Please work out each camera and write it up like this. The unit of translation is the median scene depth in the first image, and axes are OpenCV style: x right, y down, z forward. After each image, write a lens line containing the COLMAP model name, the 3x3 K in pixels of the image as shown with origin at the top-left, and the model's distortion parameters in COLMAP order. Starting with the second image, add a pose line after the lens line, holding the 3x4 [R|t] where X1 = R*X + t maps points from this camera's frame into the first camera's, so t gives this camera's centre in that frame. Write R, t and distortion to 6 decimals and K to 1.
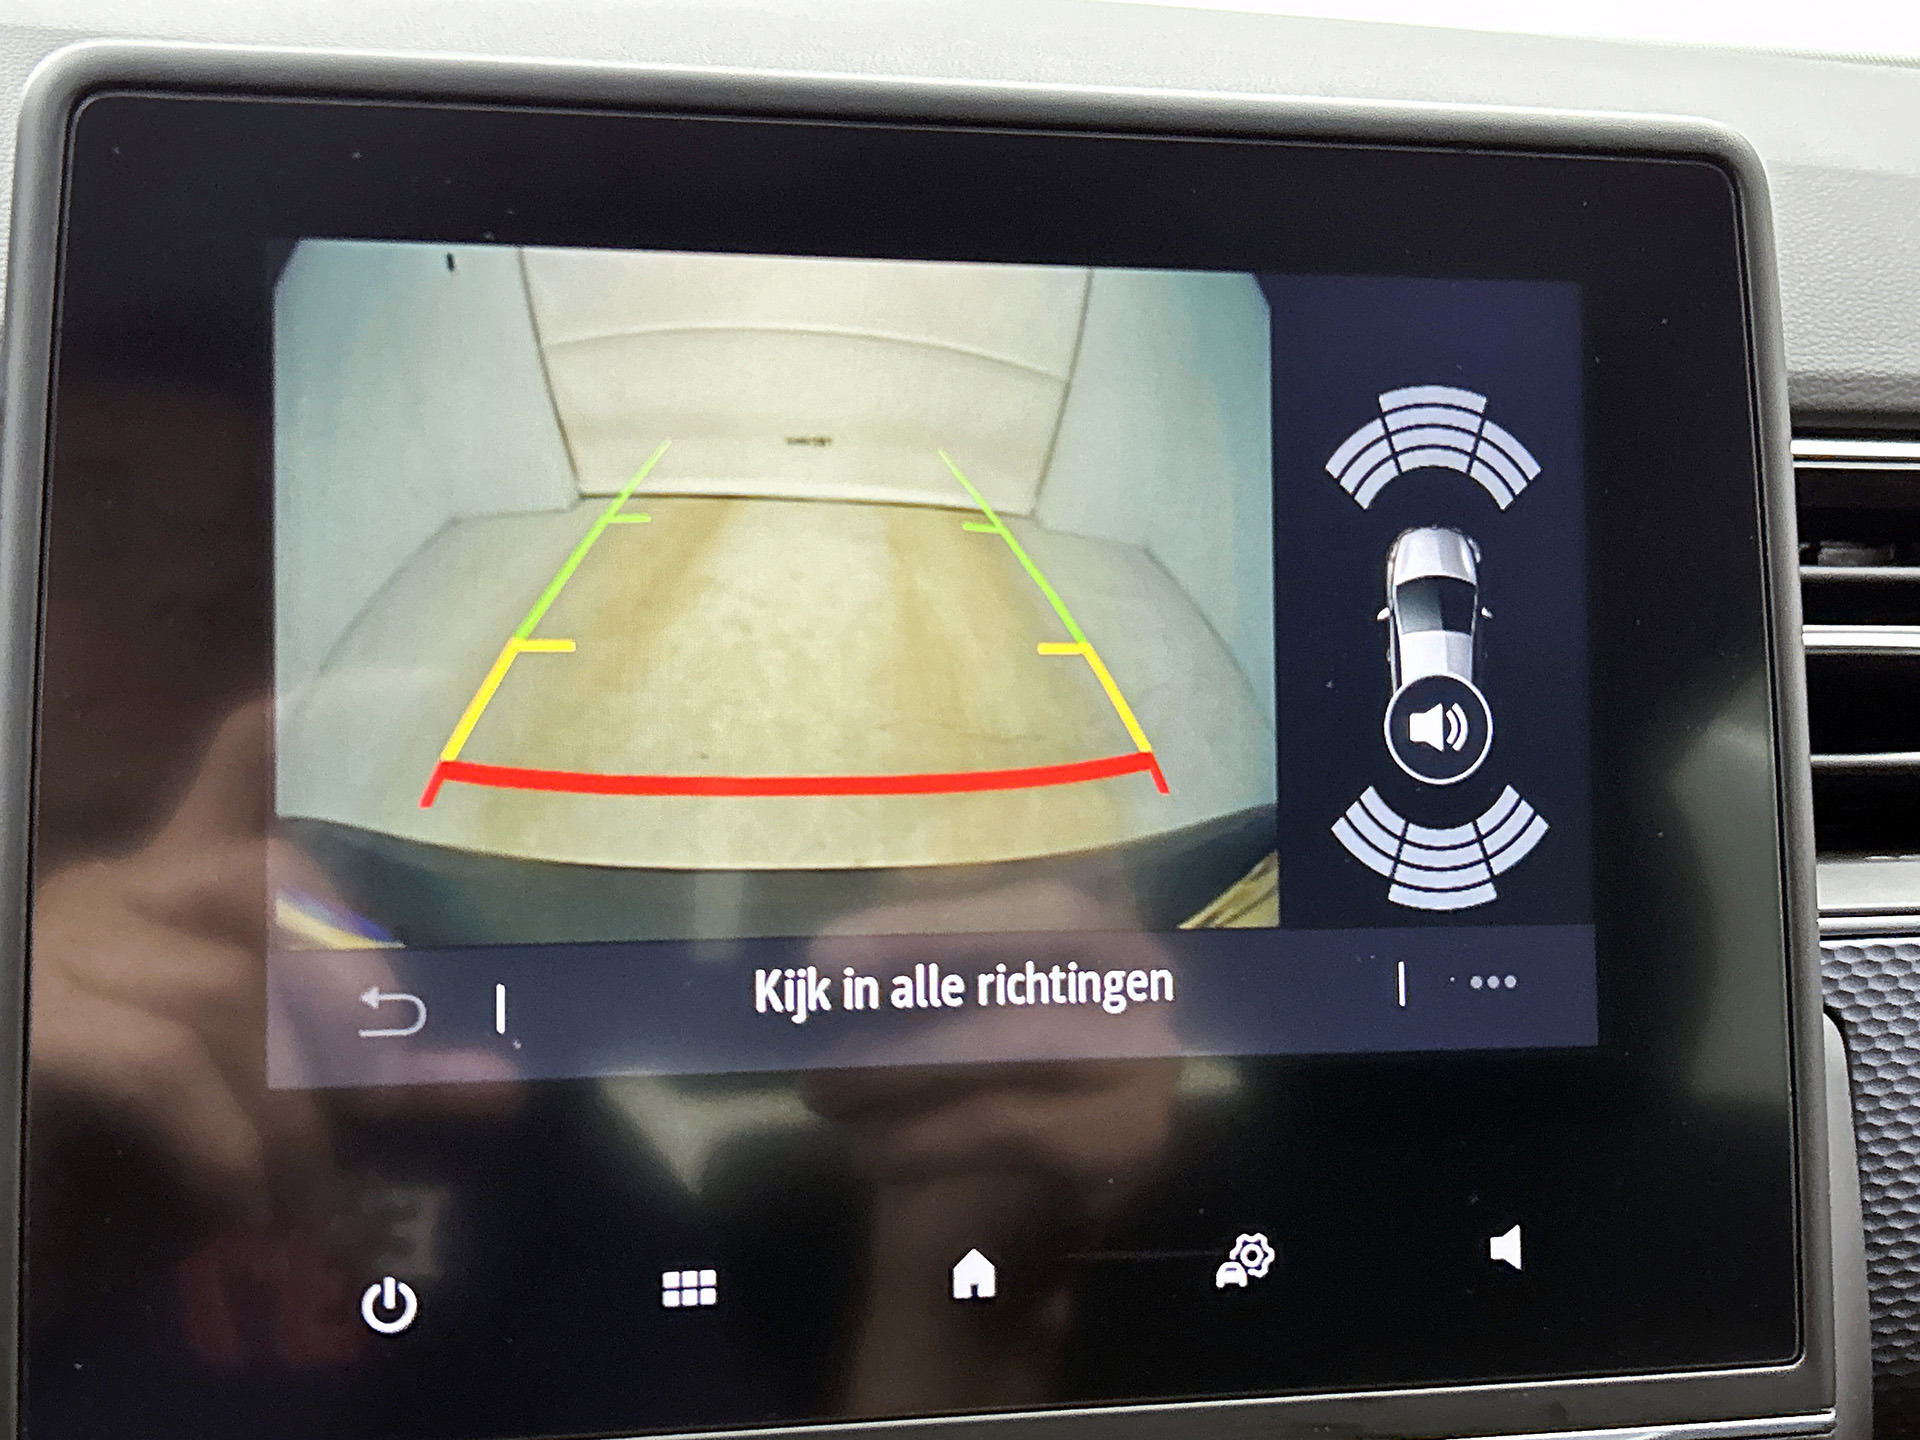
lens RADIAL K [[2356.2, 0, 946.5], [0, 2356.2, 713.6], [0, 0, 1]] dist [0.018104, -0.117058]
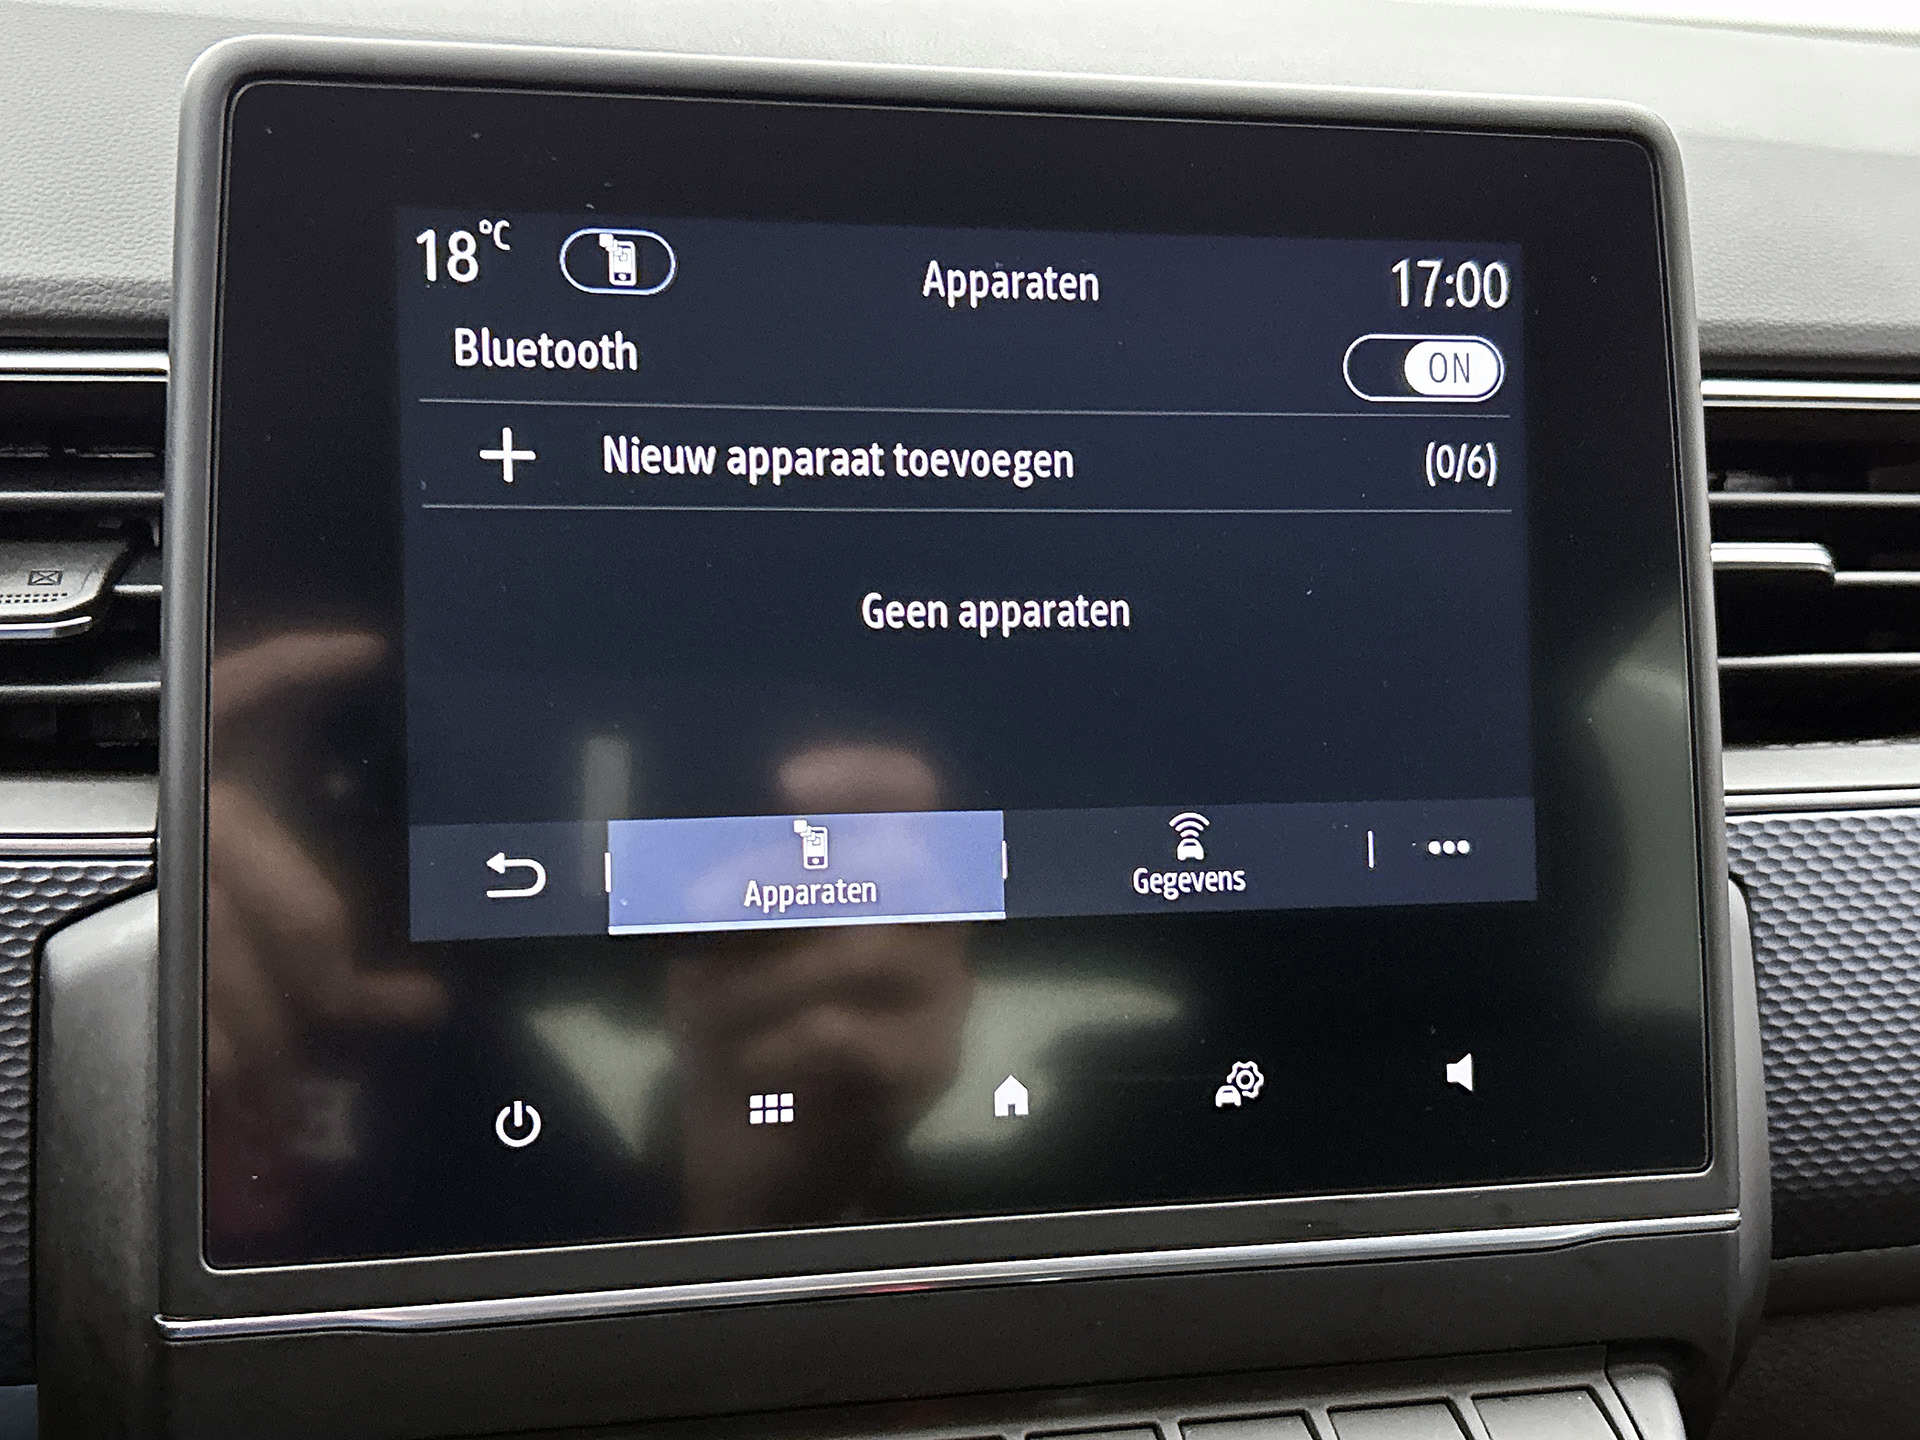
lens RADIAL K [[2356.2, 0, 946.5], [0, 2356.2, 713.6], [0, 0, 1]] dist [0.018104, -0.117058]
pose [[0.999390, -0.007307, 0.034159, -0.050858], [0.006534, 0.999721, 0.022690, 0.017988], [-0.034316, -0.022453, 0.999159, -0.142440]]
